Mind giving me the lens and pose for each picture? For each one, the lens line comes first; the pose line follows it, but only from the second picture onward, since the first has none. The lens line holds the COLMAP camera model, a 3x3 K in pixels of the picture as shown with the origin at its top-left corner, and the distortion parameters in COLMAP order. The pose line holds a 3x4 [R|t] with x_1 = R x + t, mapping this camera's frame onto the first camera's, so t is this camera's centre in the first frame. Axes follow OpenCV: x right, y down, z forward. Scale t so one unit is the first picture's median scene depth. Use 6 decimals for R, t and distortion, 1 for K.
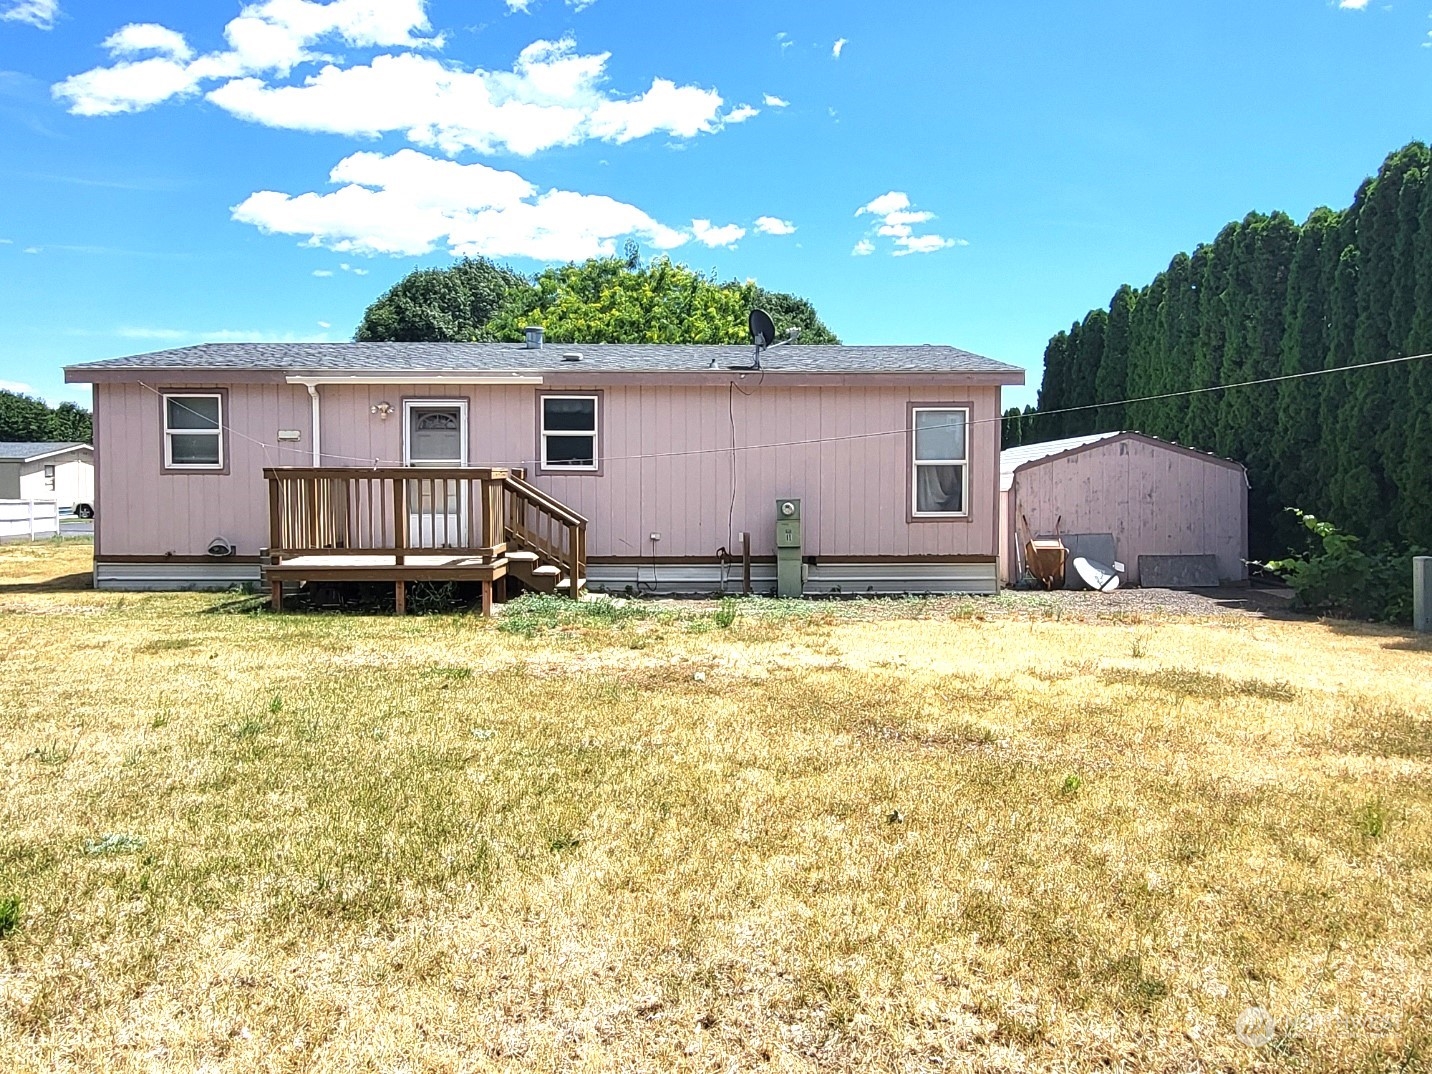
lens RADIAL K [[1073.4, 0, 703.5], [0, 1073.4, 505.5], [0, 0, 1]] dist [0.004717, 0.008477]
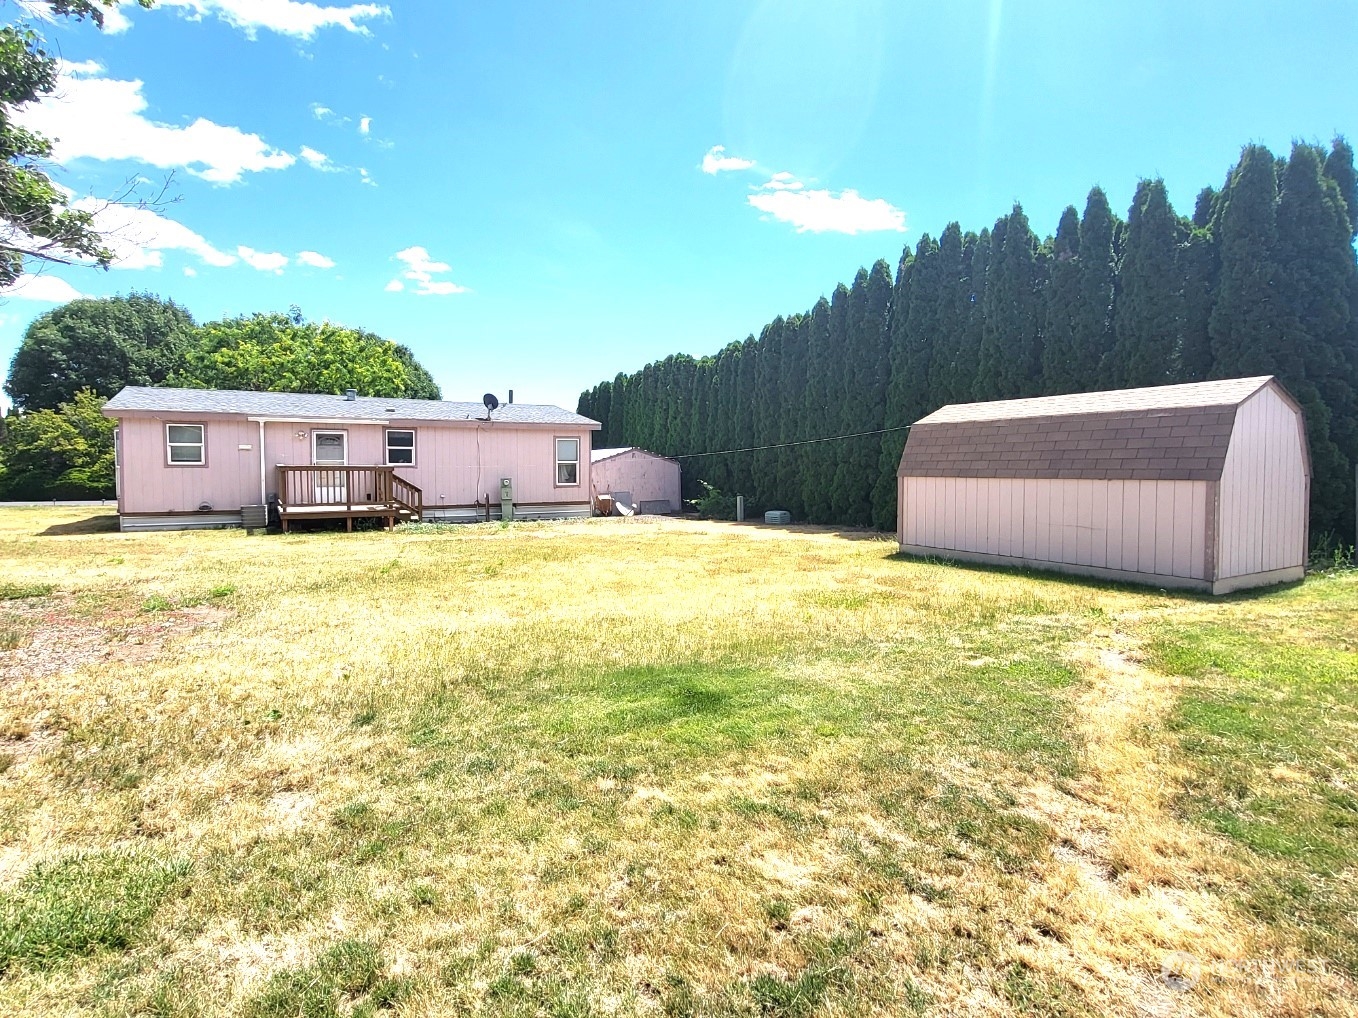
lens RADIAL K [[789.9, 0, 678.6], [0, 789.9, 505.4], [0, 0, 1]] dist [0.016840, -0.000168]
pose [[0.877789, -0.025339, 0.478376, -0.384621], [0.010535, 0.999380, 0.033605, -0.000769], [-0.478931, -0.024459, 0.877512, -0.613621]]
